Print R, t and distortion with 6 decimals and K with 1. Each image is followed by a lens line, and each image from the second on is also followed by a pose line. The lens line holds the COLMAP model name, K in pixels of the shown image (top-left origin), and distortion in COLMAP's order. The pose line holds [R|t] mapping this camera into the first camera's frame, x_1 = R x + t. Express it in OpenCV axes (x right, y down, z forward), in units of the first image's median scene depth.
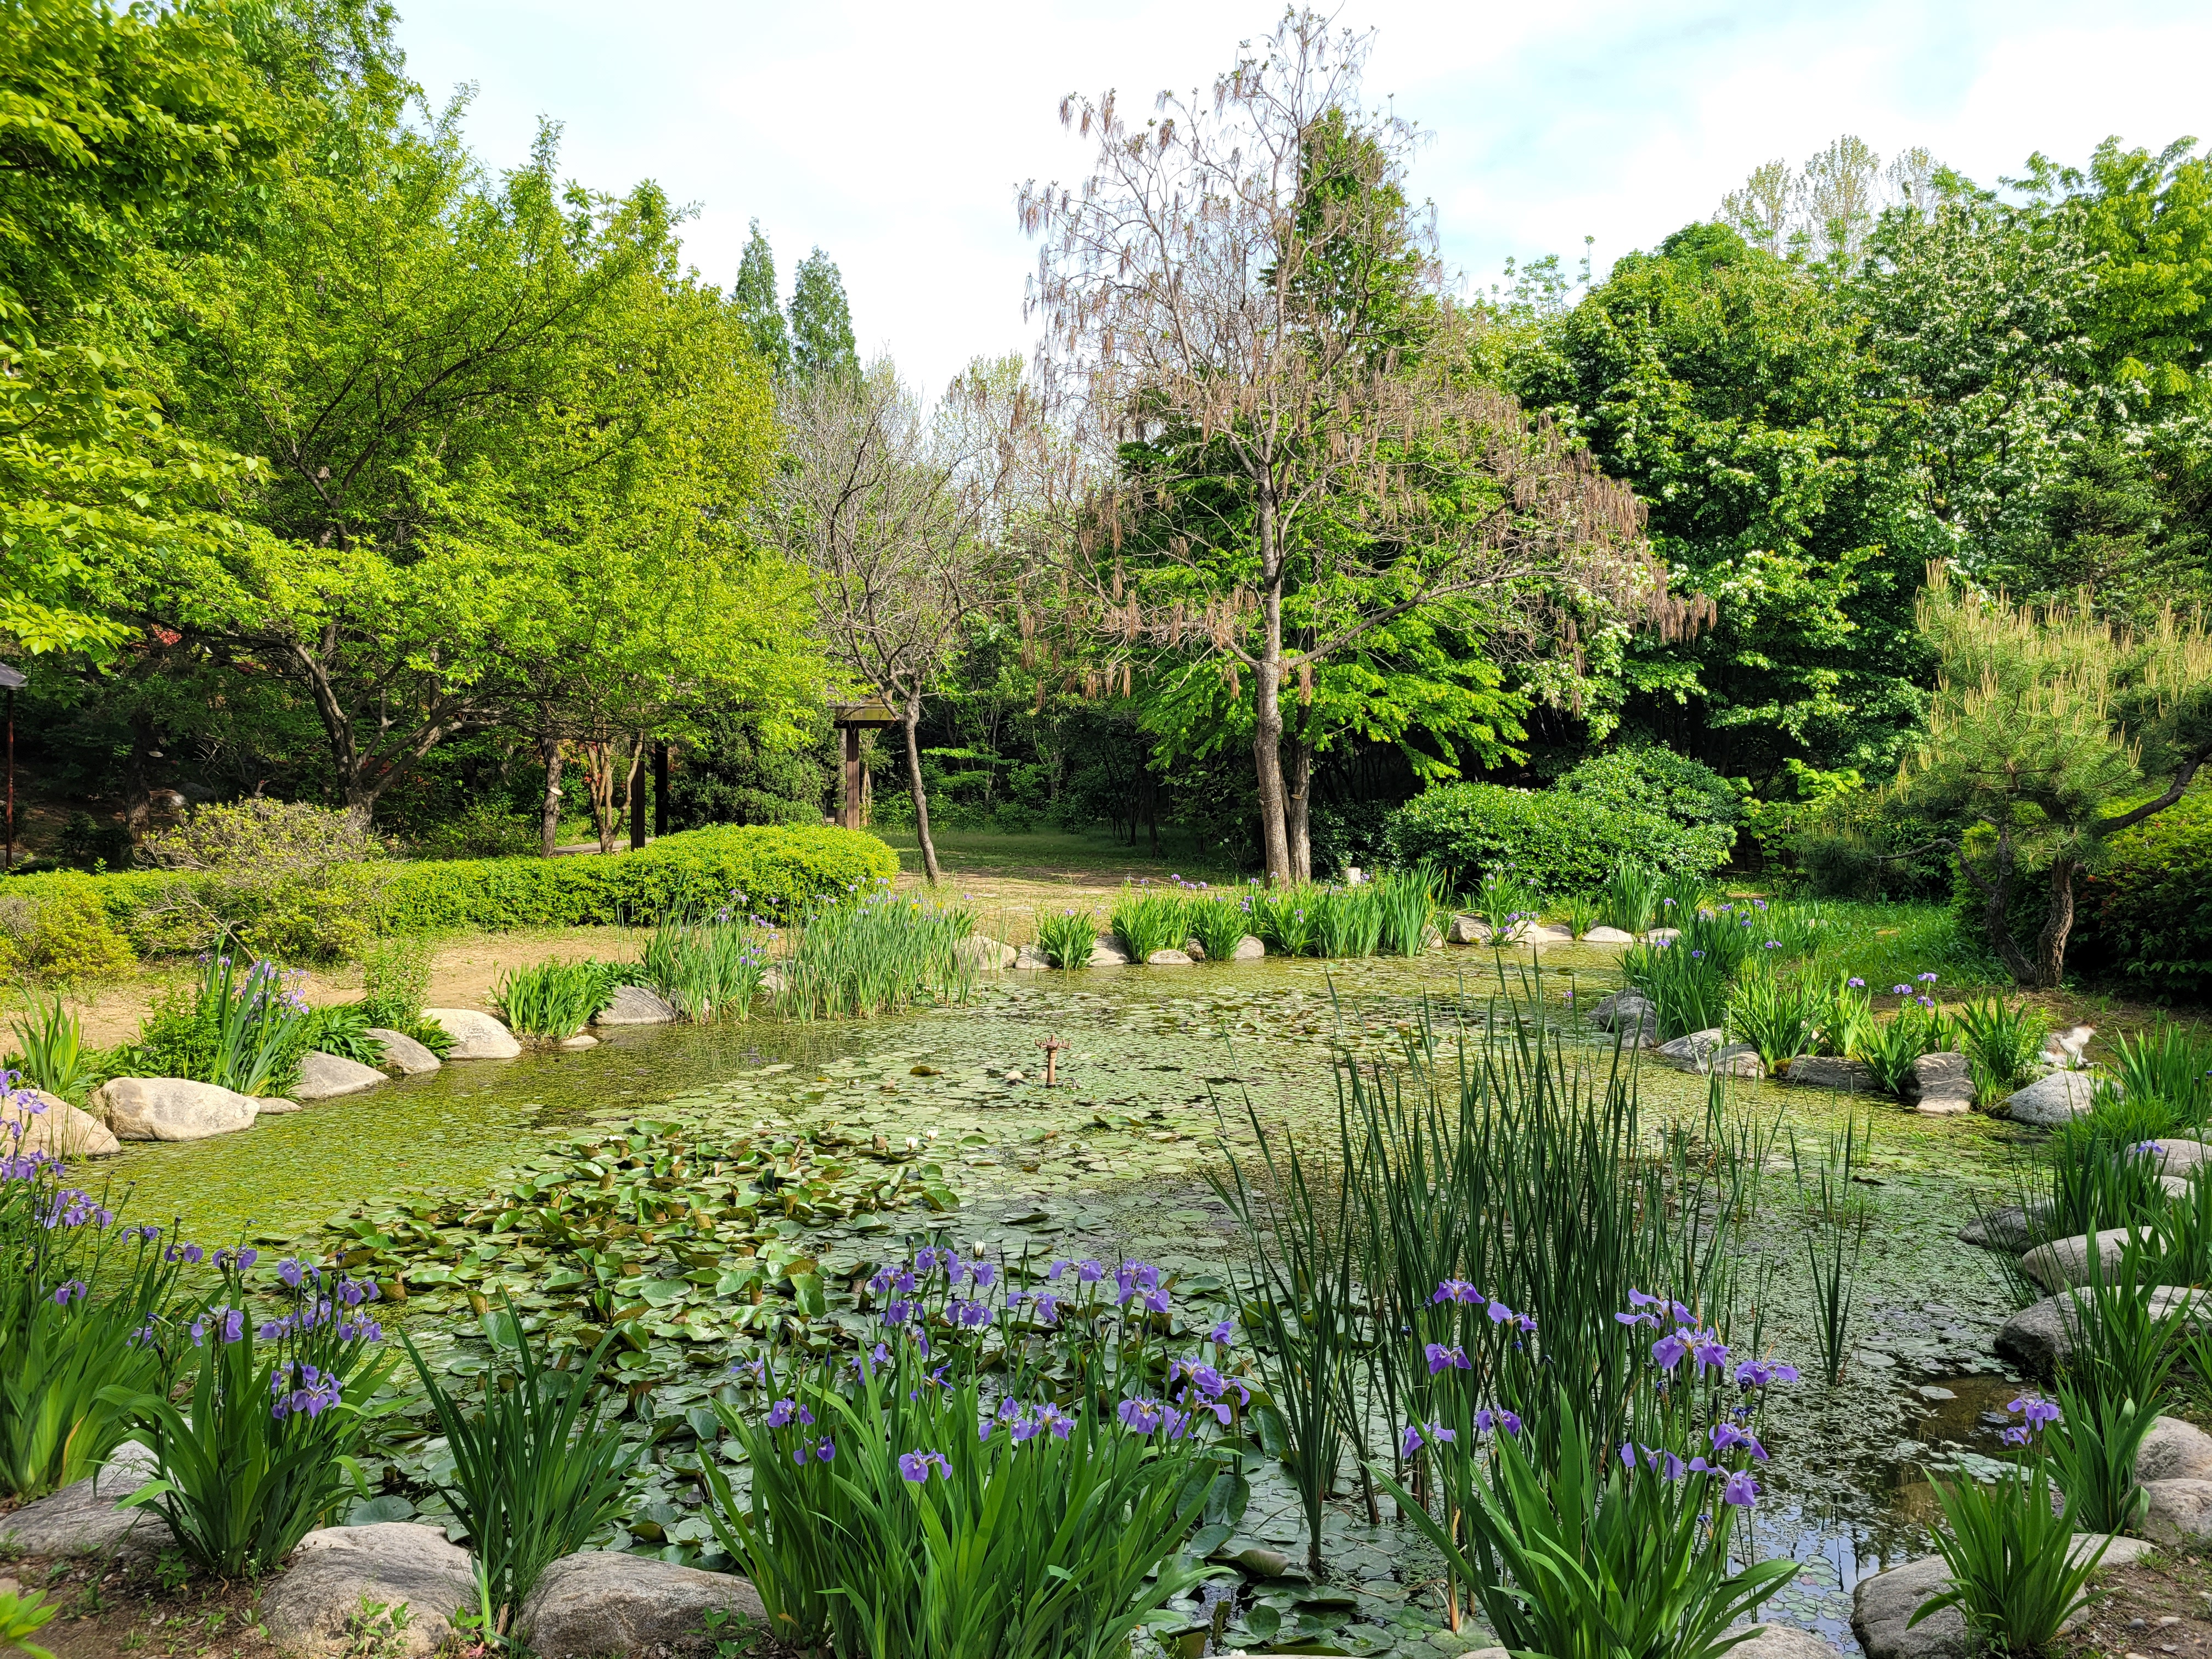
lens RADIAL K [[1639.8, 0, 1106.1], [0, 1639.8, 856.4], [0, 0, 1]] dist [0.055682, -0.041140]
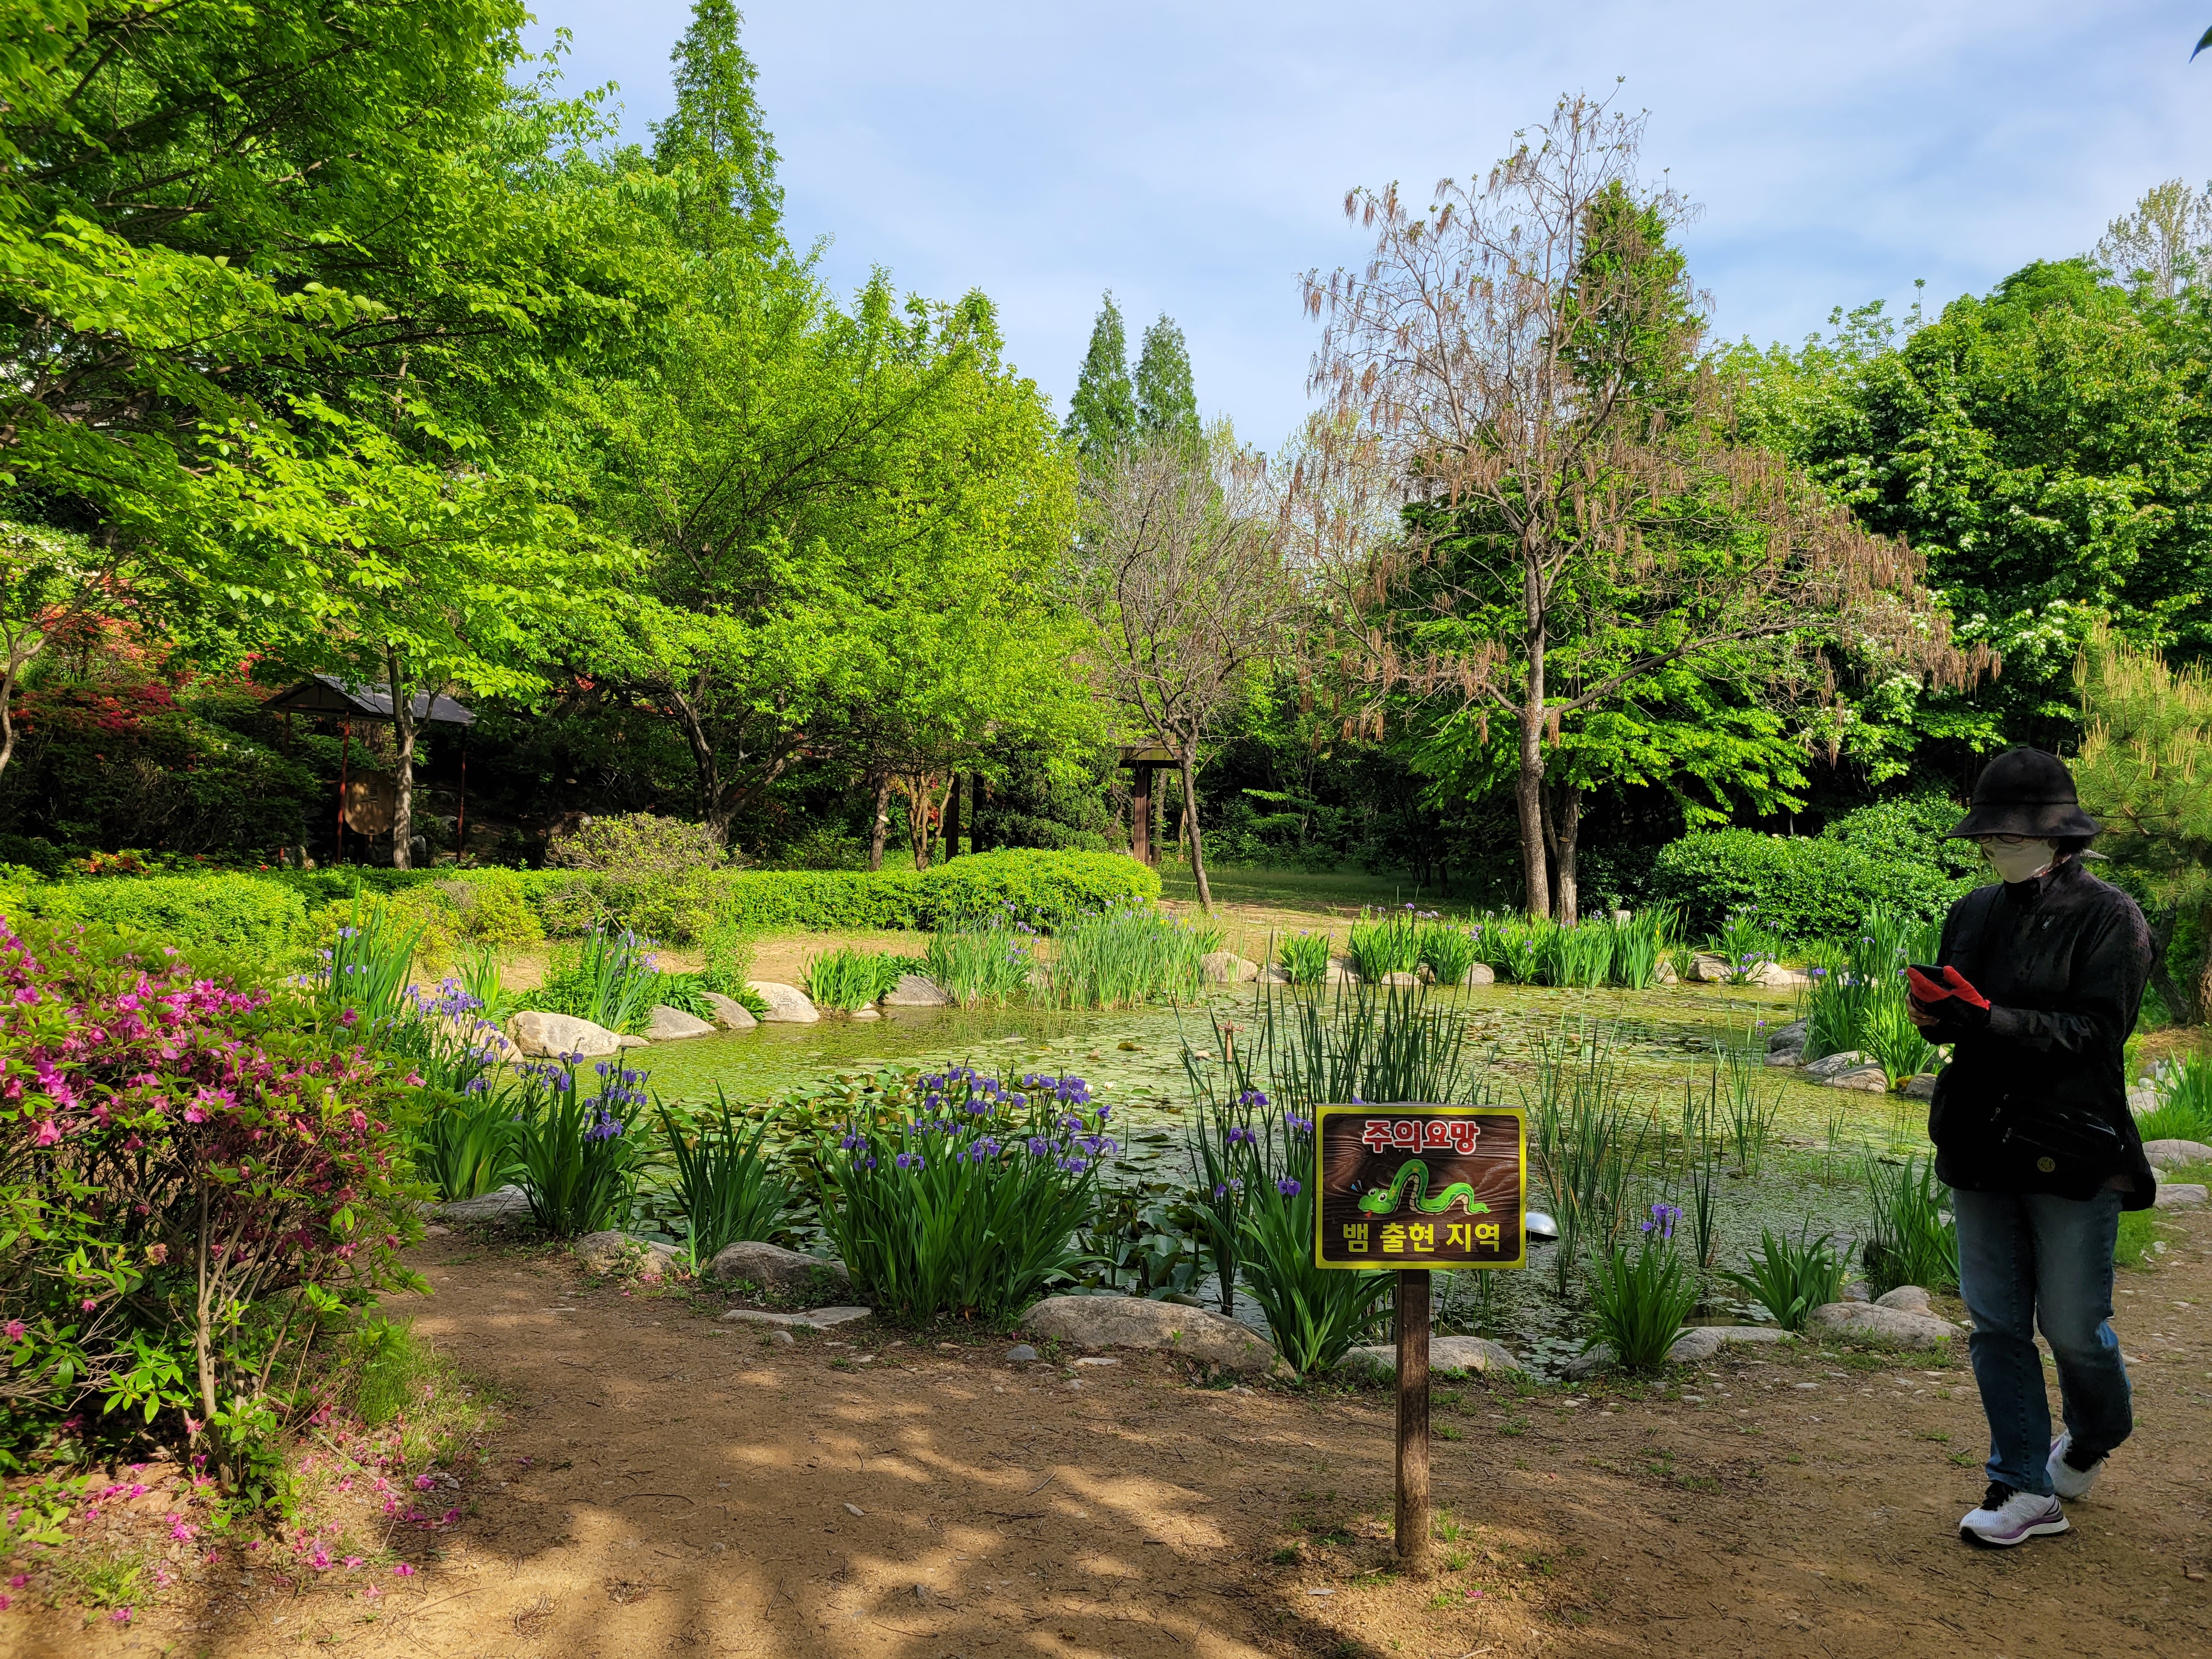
lens RADIAL K [[1639.8, 0, 1106.1], [0, 1639.8, 856.4], [0, 0, 1]] dist [0.055682, -0.041140]
pose [[0.977996, 0.025903, -0.207008, 0.059729], [-0.031626, 0.999202, -0.024385, 0.010748], [0.206211, 0.030395, 0.978035, -0.091377]]
